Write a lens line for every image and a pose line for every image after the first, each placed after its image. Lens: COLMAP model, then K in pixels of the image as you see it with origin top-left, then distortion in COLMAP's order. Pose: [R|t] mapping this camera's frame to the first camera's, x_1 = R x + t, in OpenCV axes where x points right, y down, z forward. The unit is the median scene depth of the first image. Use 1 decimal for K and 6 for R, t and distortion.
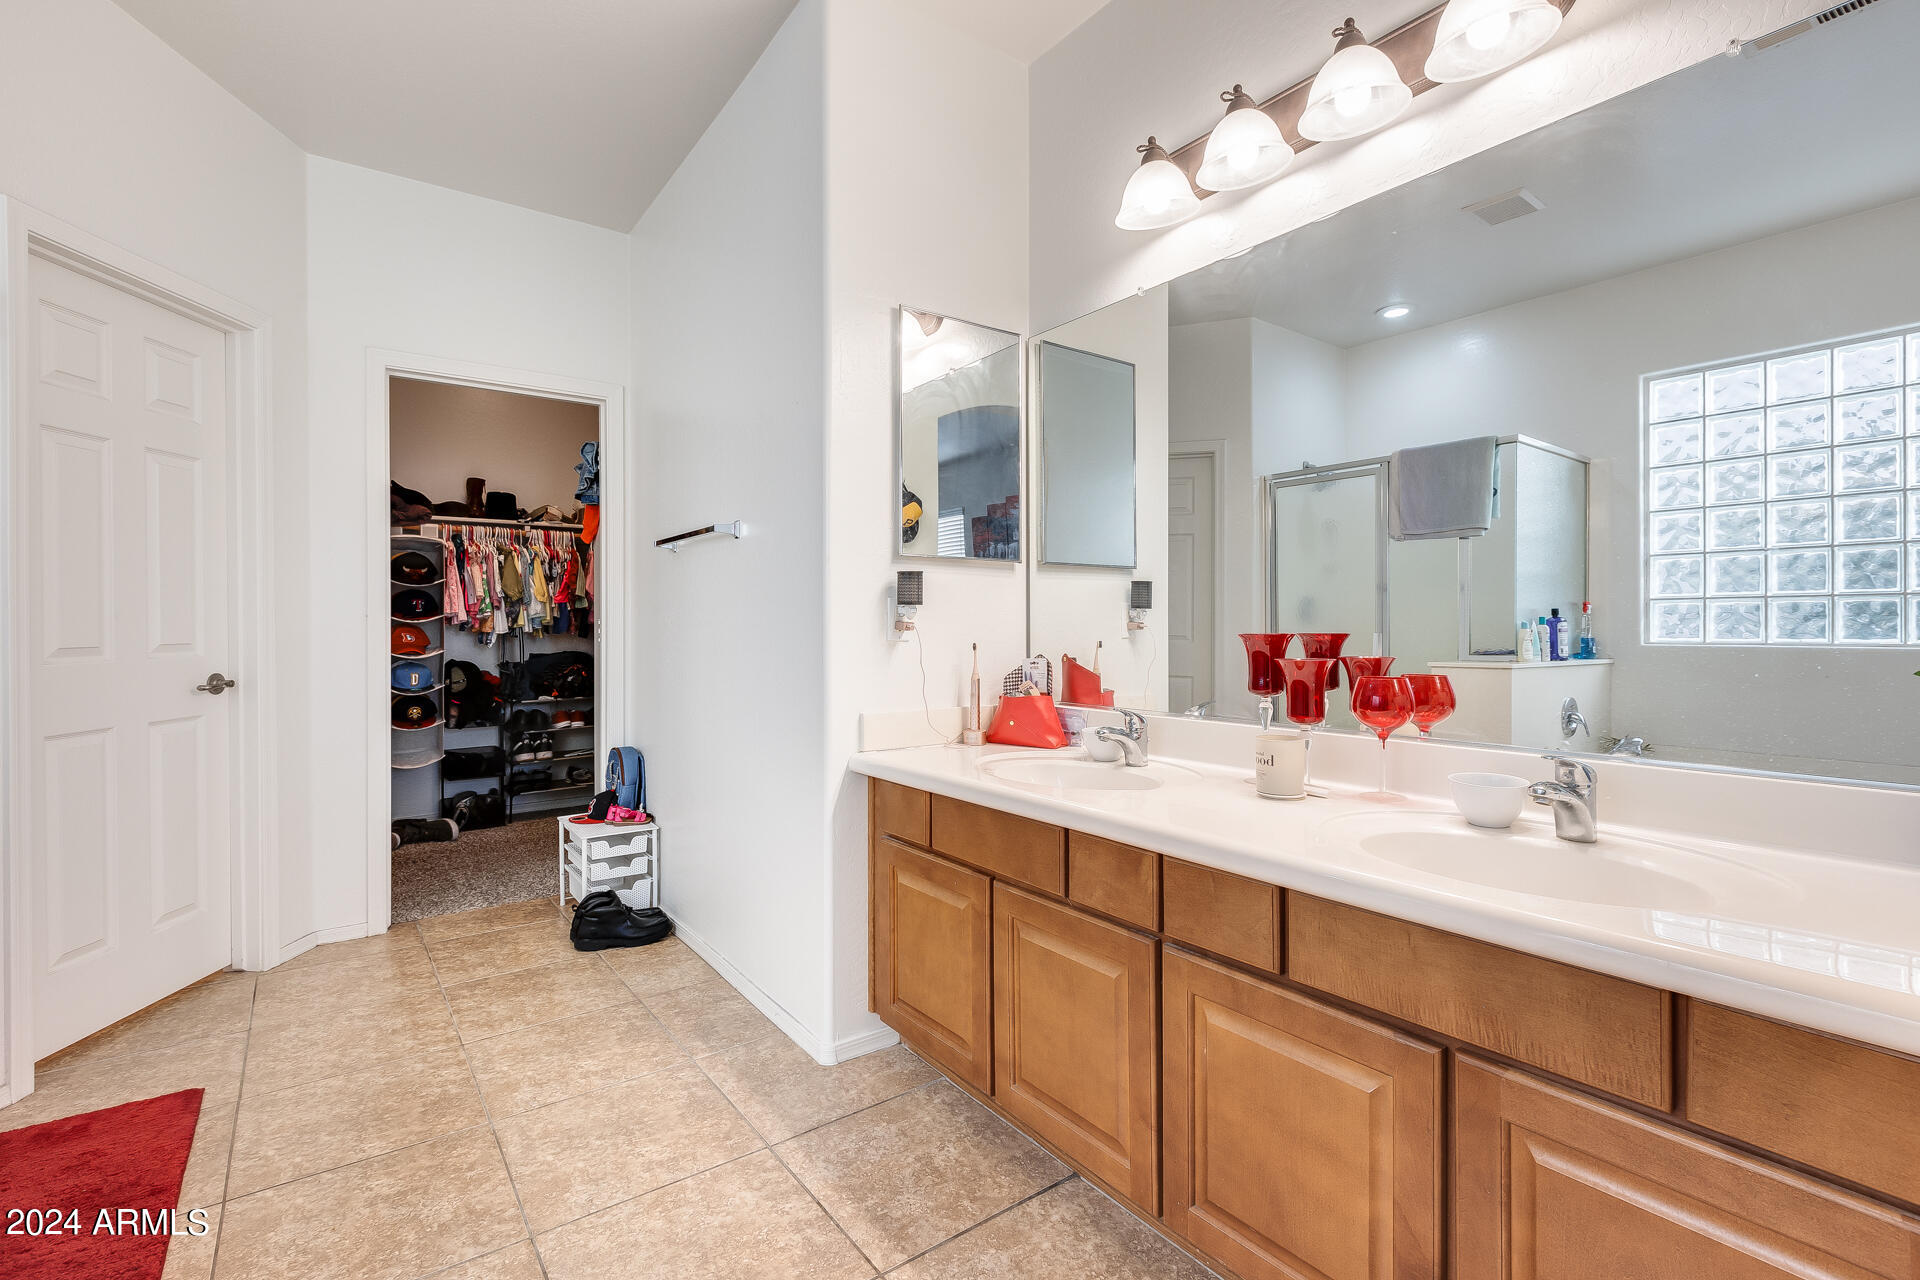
lens RADIAL K [[853.9, 0, 953.6], [0, 853.9, 634.3], [0, 0, 1]] dist [0.001852, -0.000992]
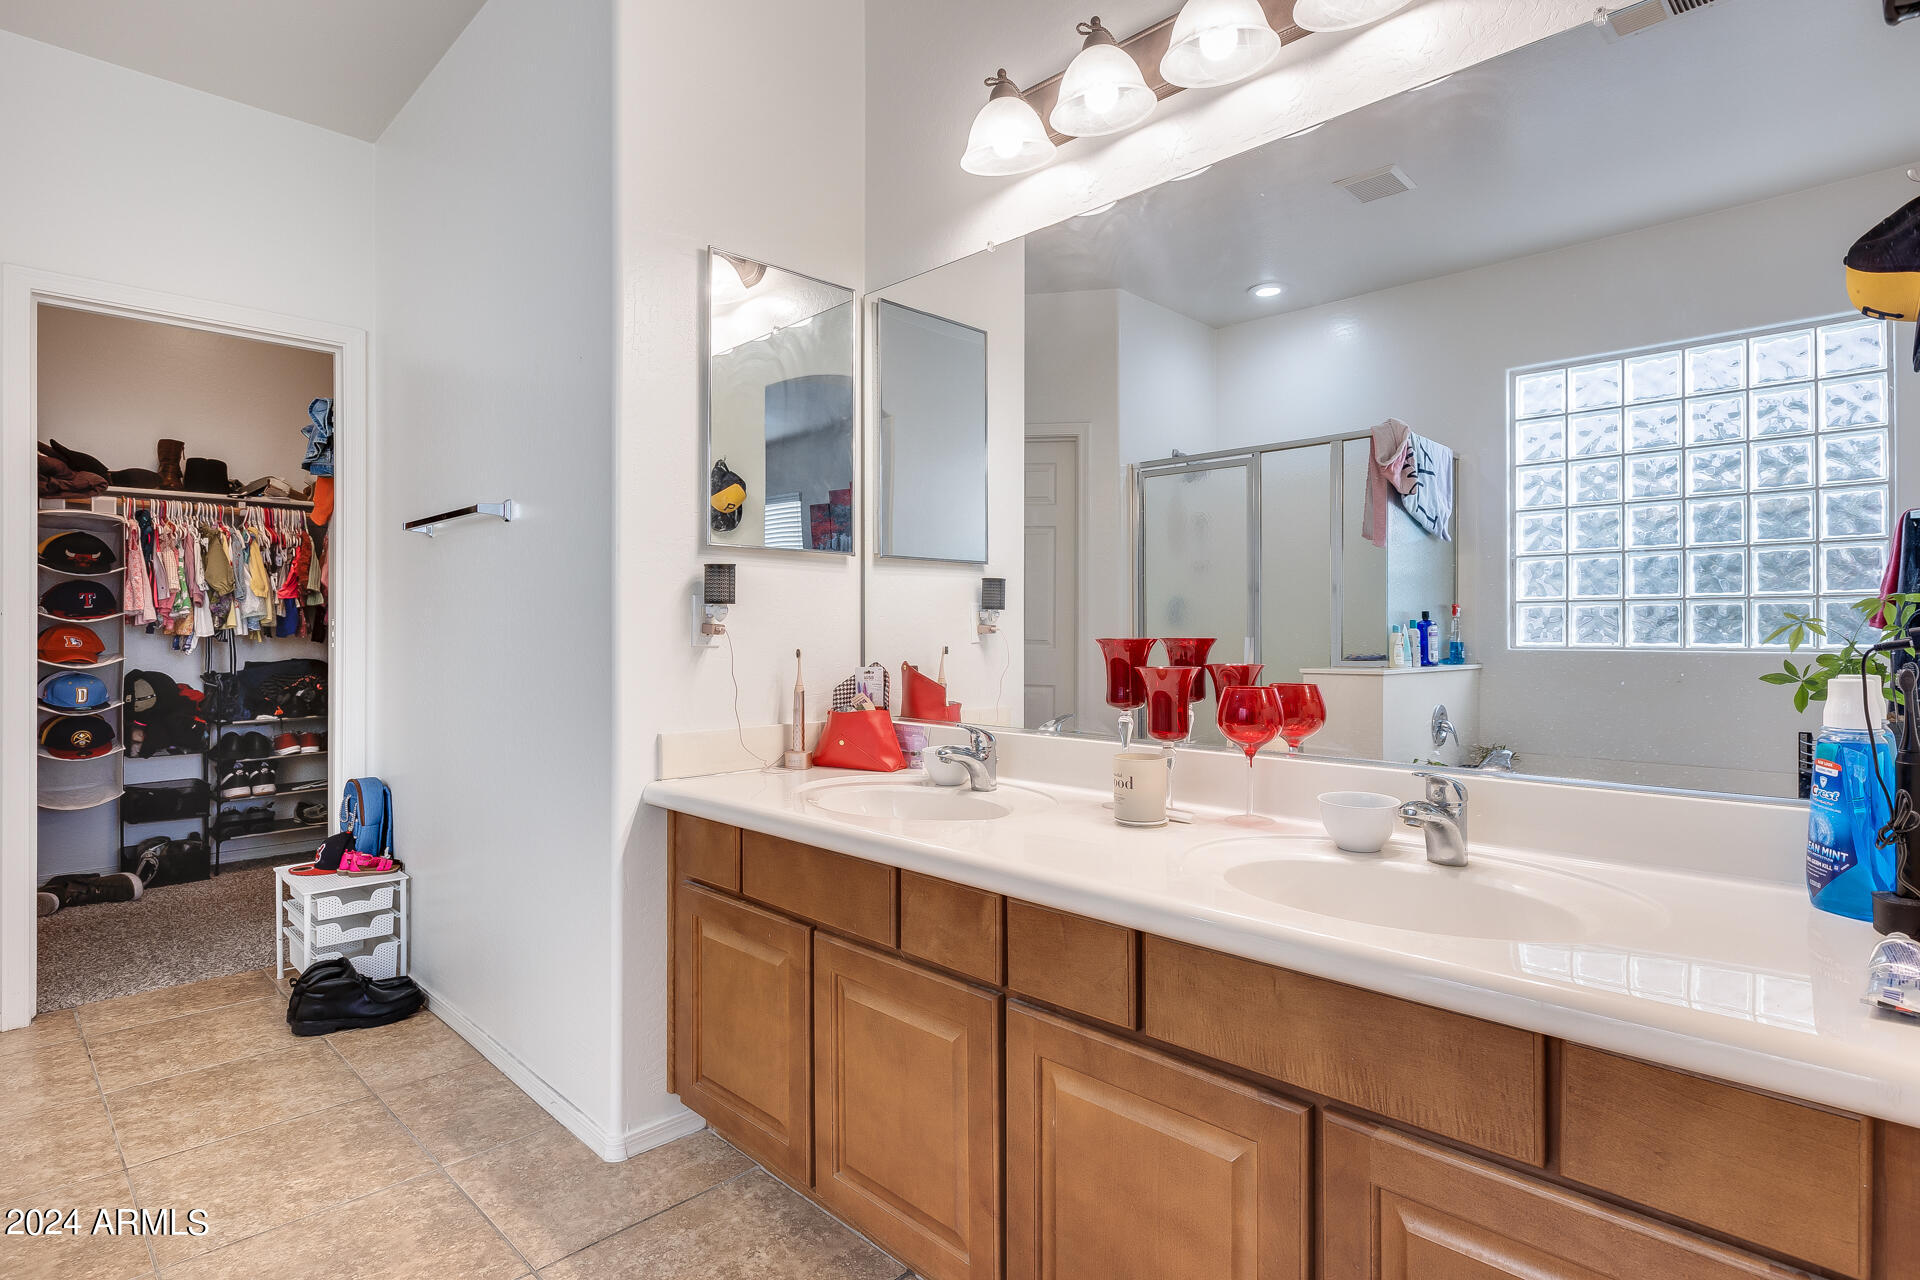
lens RADIAL K [[967.2, 0, 927.5], [0, 967.2, 636.2], [0, 0, 1]] dist [0.007834, -0.009121]
pose [[0.990401, 0.001036, 0.138220, 0.016417], [-0.000882, 0.999999, -0.001175, -0.001300], [-0.138221, 0.001042, 0.990401, 0.024193]]
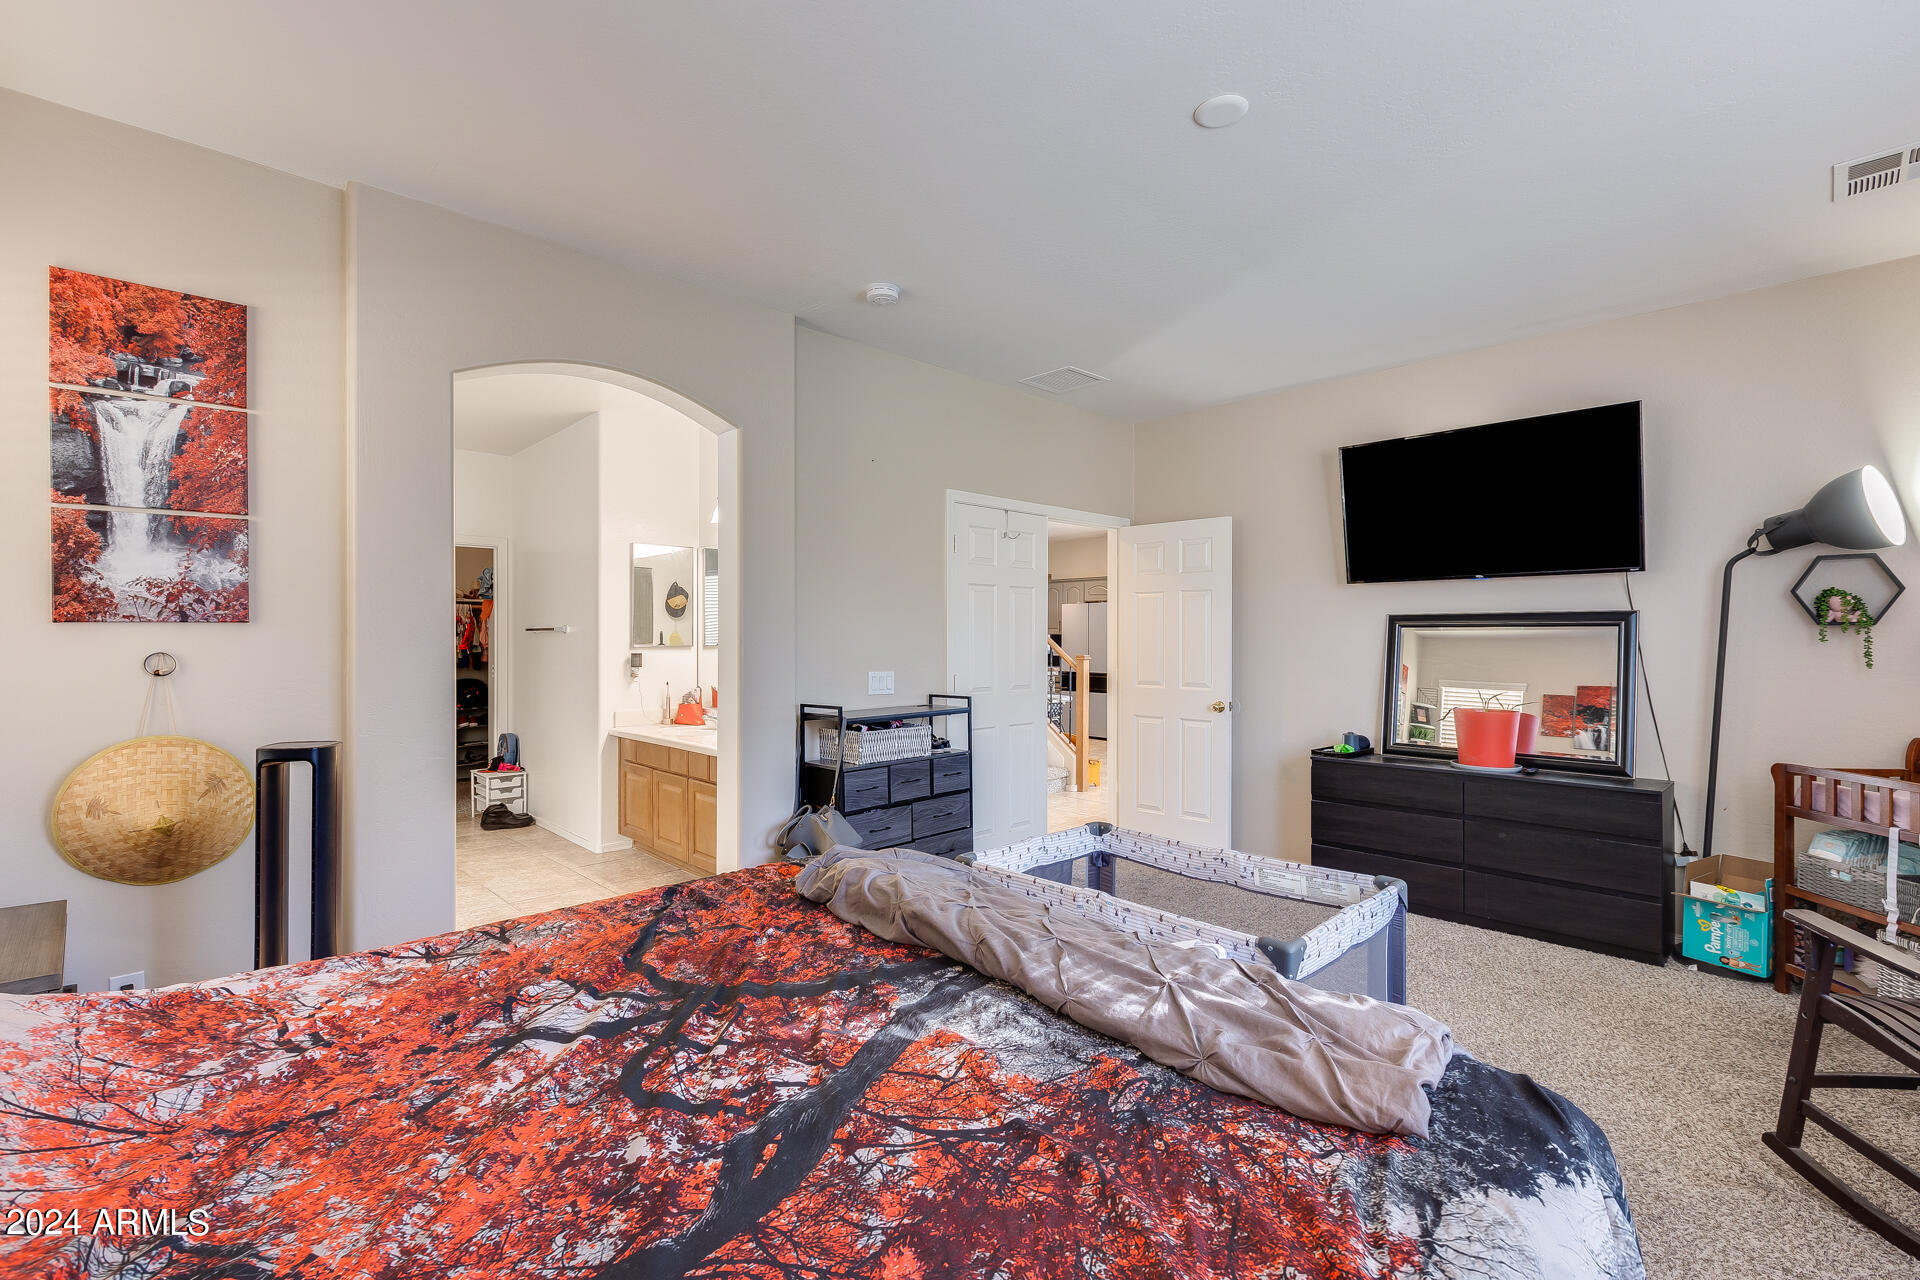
lens RADIAL K [[868.6, 0, 949.1], [0, 868.6, 637.4], [0, 0, 1]] dist [0.013451, -0.006341]
pose [[0.992792, 0.000783, 0.119845, 0.409034], [0.000068, 0.999975, -0.007091, -0.076301], [-0.119847, 0.007048, 0.992767, -1.197633]]
